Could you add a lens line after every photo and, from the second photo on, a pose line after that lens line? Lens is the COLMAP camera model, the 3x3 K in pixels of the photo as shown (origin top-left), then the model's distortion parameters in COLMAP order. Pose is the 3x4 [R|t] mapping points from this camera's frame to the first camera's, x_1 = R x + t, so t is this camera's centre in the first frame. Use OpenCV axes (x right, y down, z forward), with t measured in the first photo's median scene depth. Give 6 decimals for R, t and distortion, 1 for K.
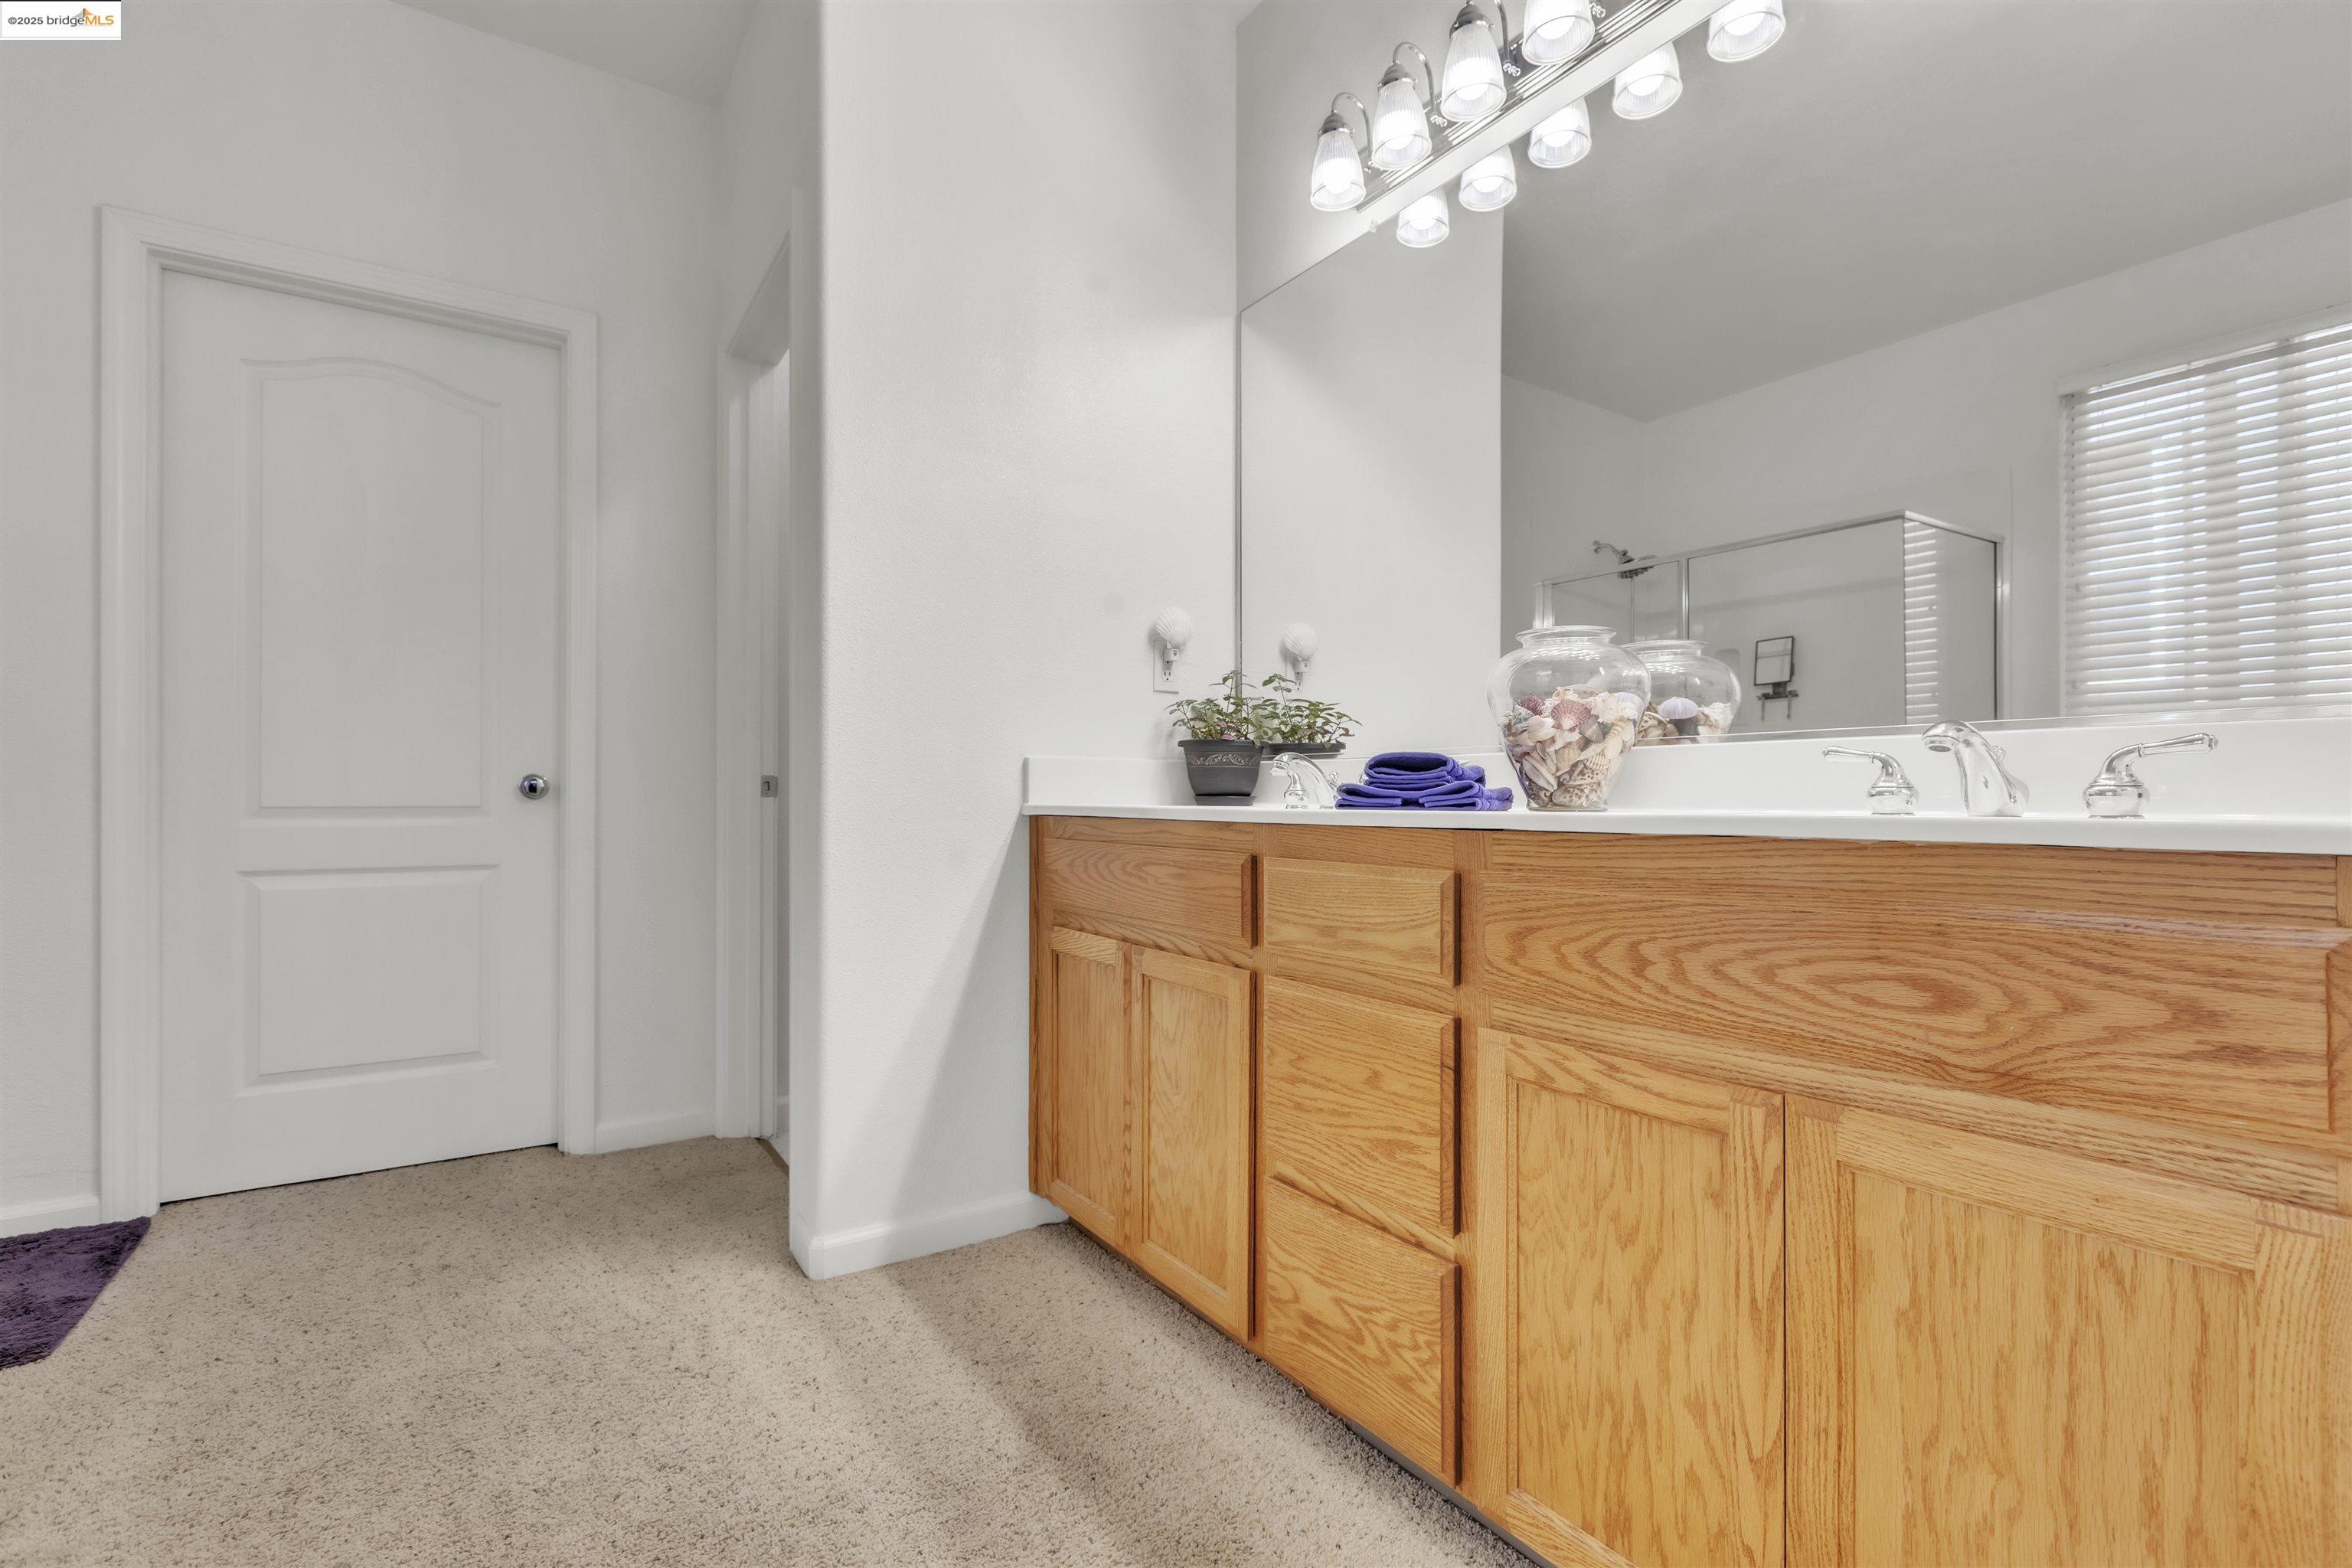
lens RADIAL K [[1061.1, 0, 1163.6], [0, 1061.1, 786.2], [0, 0, 1]] dist [0.001306, -0.003500]
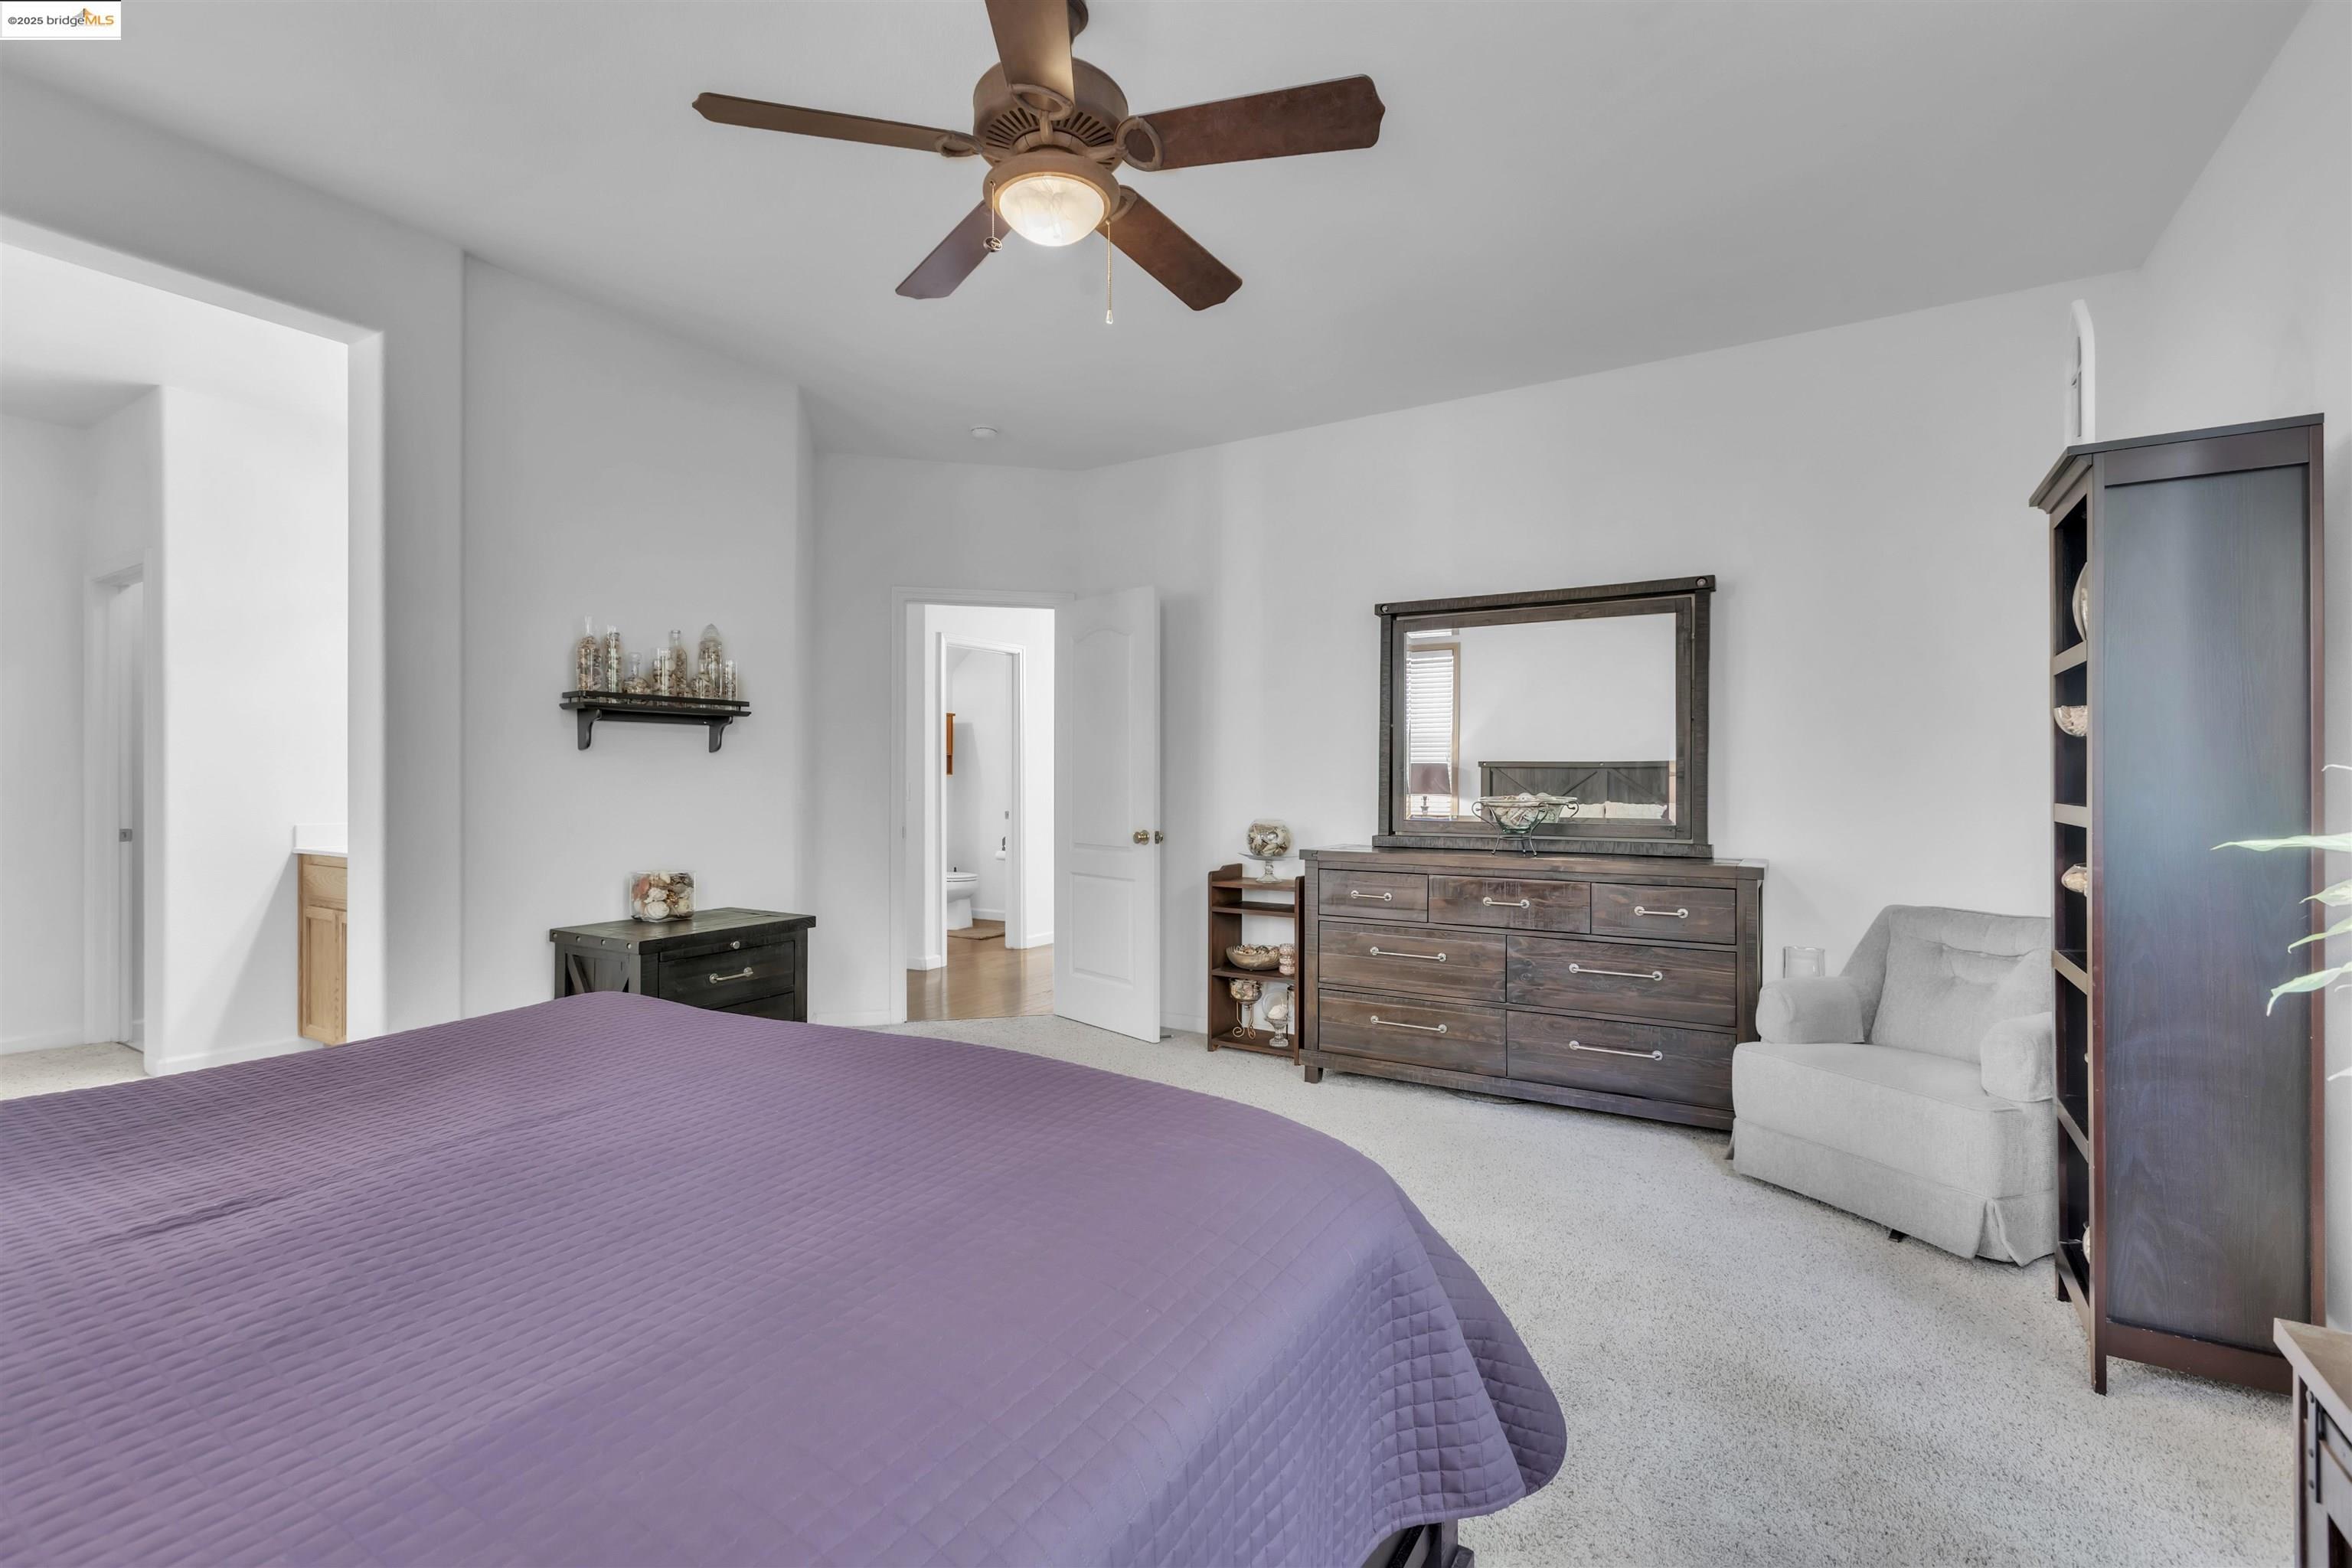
lens RADIAL K [[1061.1, 0, 1192.8], [0, 1061.1, 781.6], [0, 0, 1]] dist [0.001306, -0.003500]
pose [[0.900188, 0.000854, 0.435500, 0.504763], [-0.000483, 0.999999, -0.000964, -0.103828], [-0.435501, 0.000657, 0.900188, -1.502928]]
